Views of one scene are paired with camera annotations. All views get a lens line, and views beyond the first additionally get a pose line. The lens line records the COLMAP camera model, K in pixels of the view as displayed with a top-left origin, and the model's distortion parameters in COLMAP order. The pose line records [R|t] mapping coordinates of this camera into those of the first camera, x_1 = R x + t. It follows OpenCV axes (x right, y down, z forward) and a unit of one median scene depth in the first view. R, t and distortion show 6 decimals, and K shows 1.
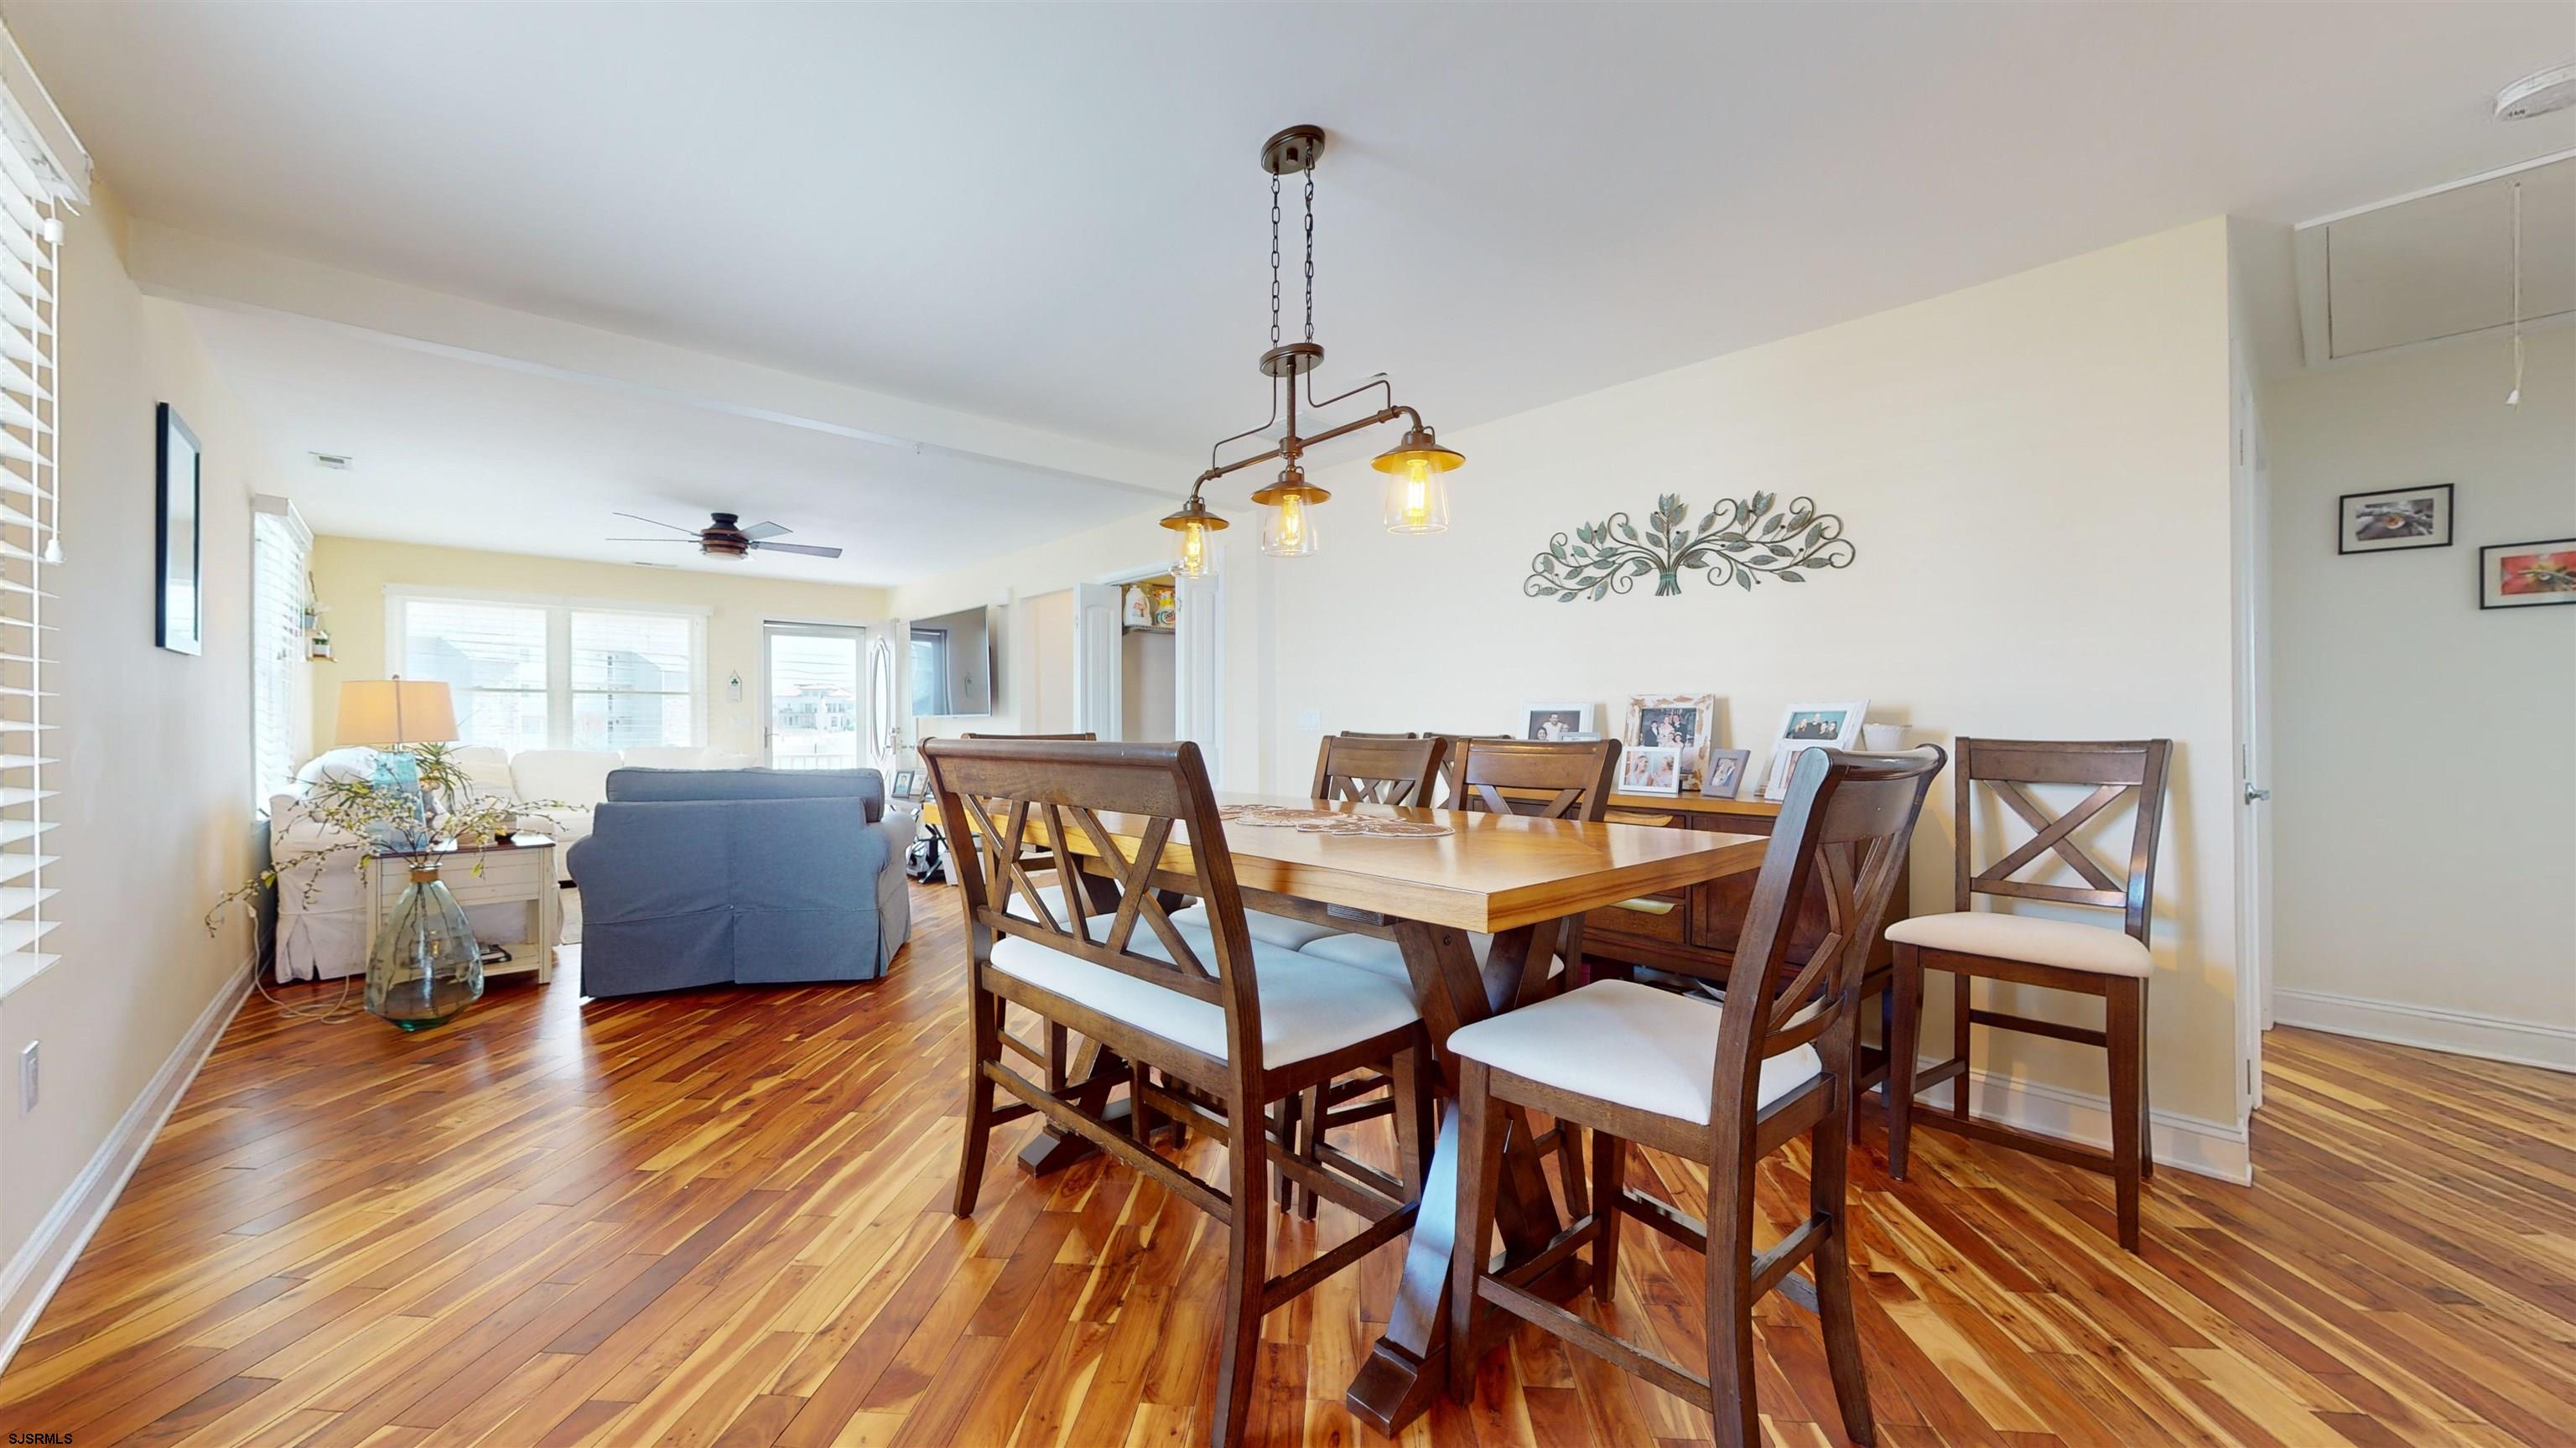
lens RADIAL K [[947.3, 0, 1291.1], [0, 947.3, 724.9], [0, 0, 1]] dist [0.002068, 0.000302]
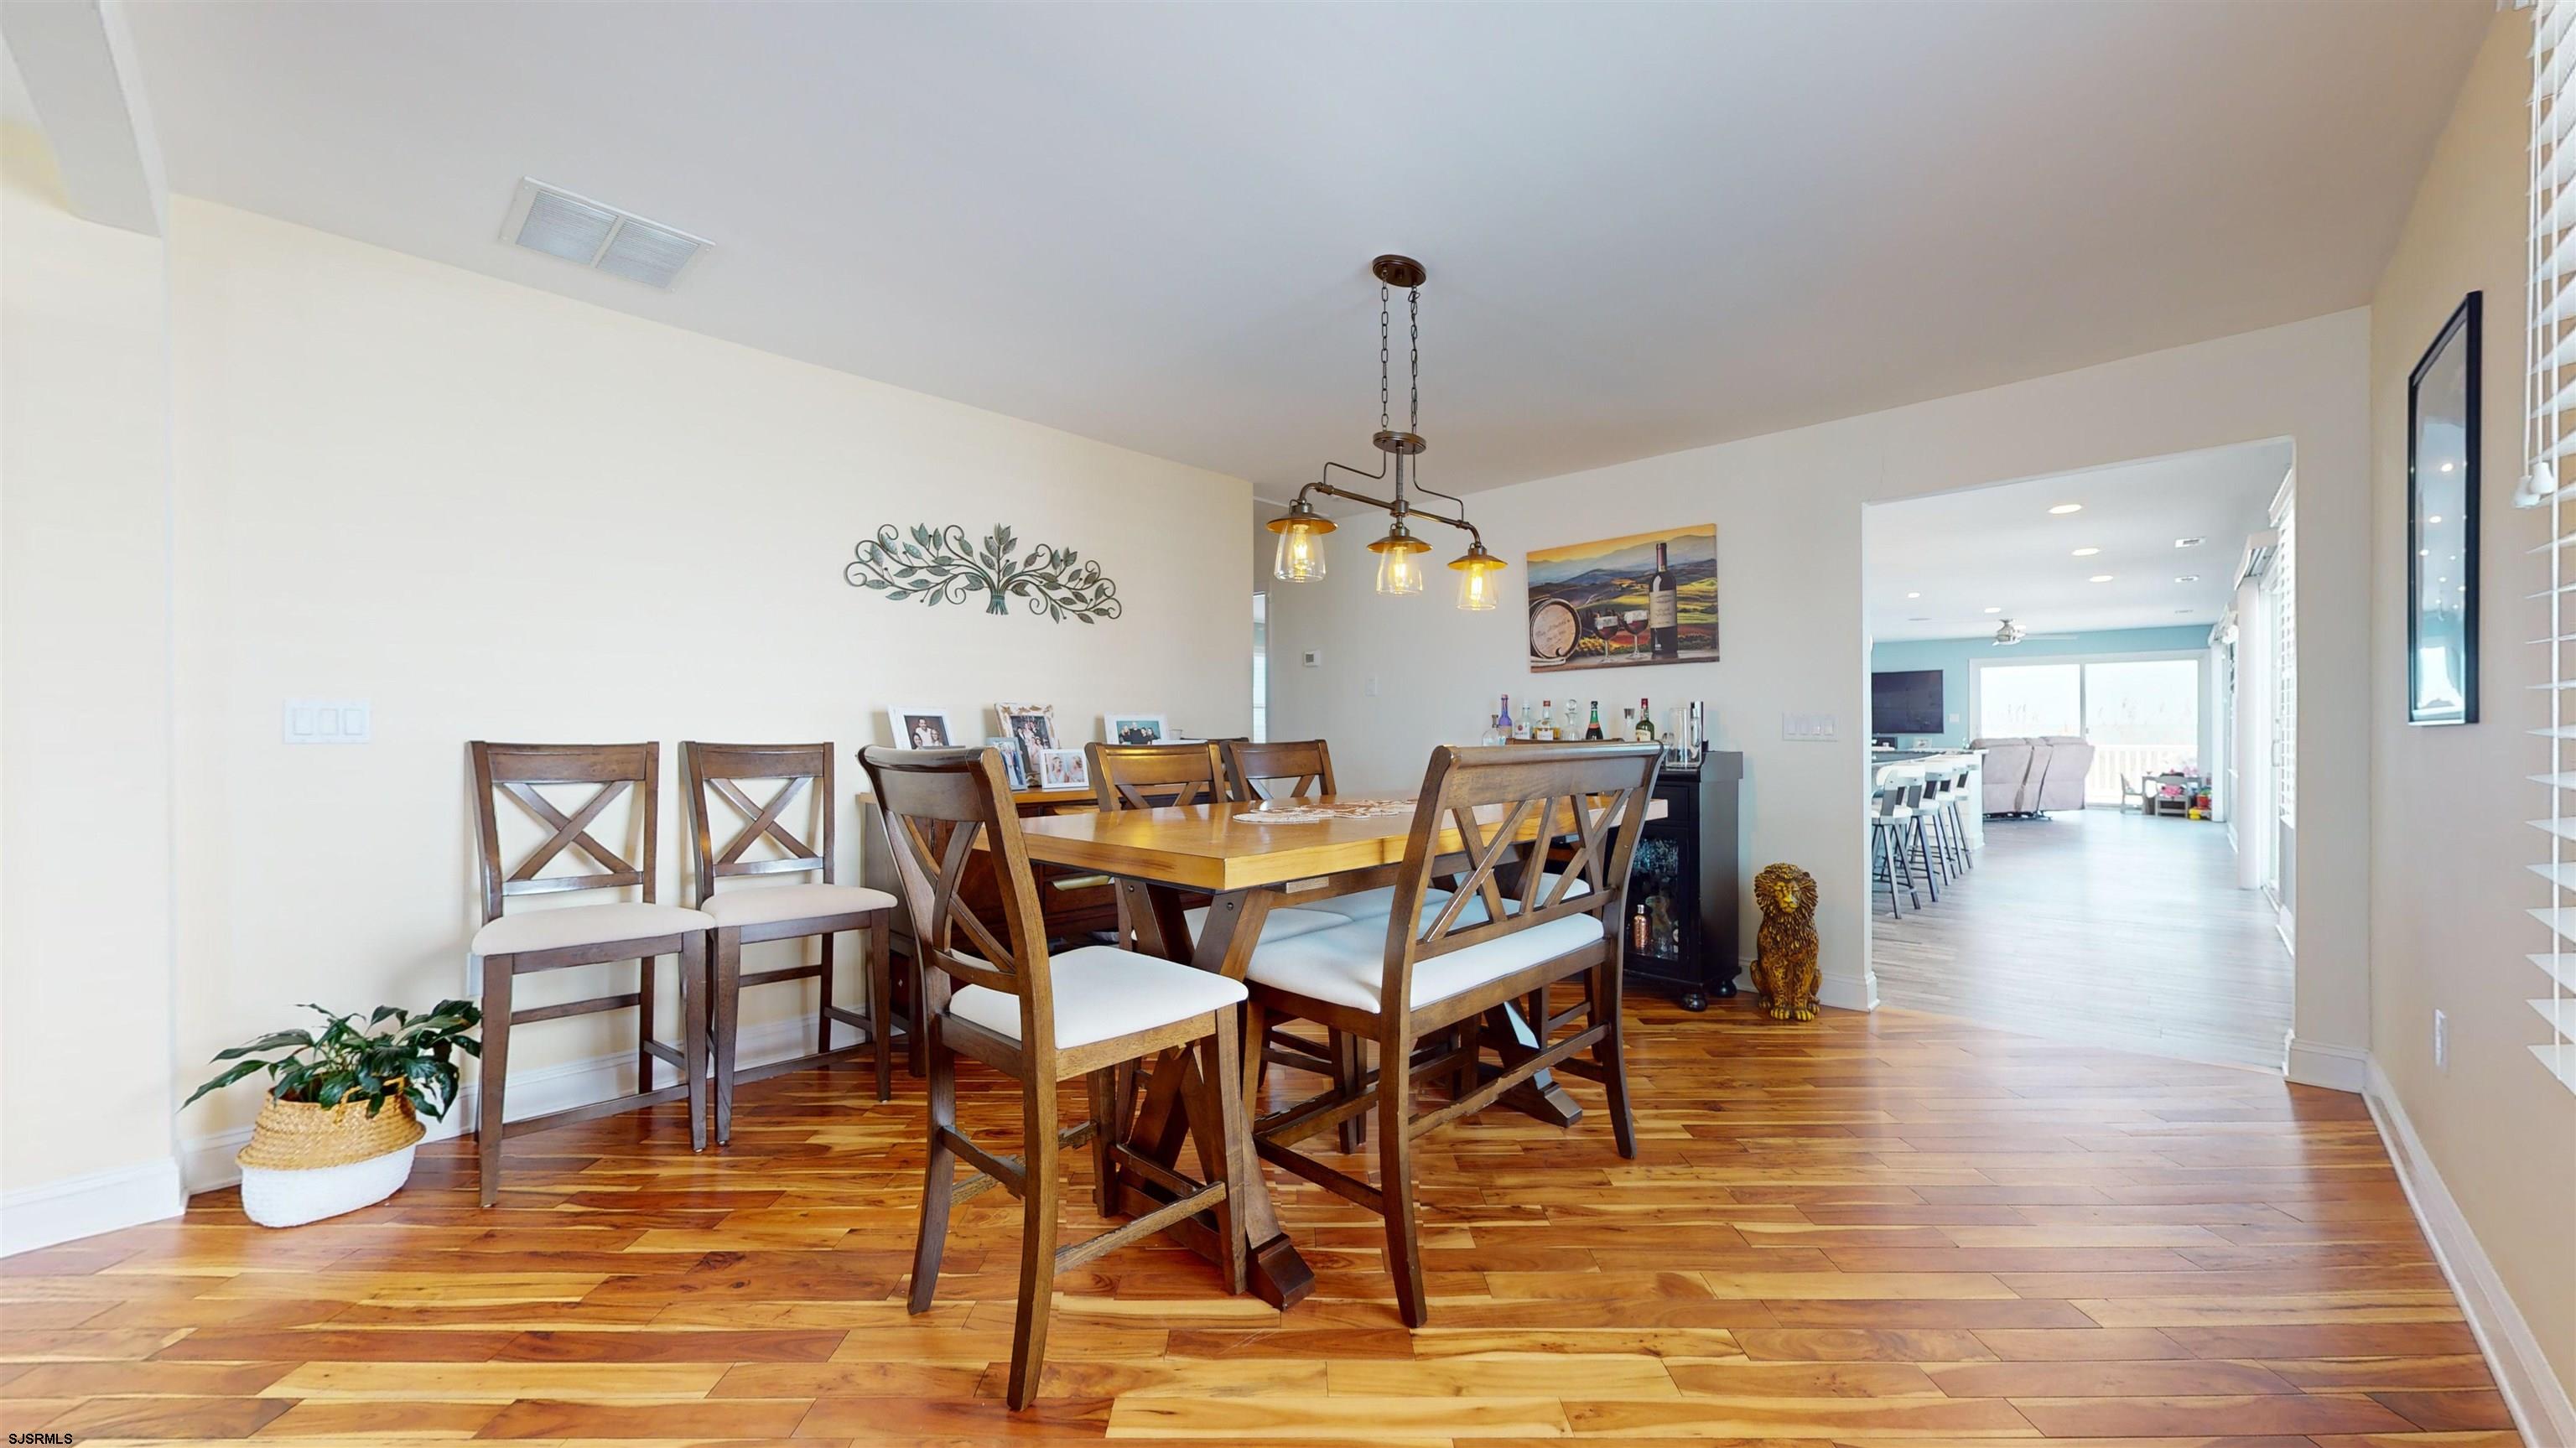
lens RADIAL K [[947.3, 0, 1280.2], [0, 947.3, 730.3], [0, 0, 1]] dist [0.002068, 0.000302]
pose [[-0.075004, -0.002558, 0.997180, -0.756587], [0.000637, 0.999996, 0.002613, -0.002697], [-0.997183, 0.000831, -0.075002, 0.768932]]
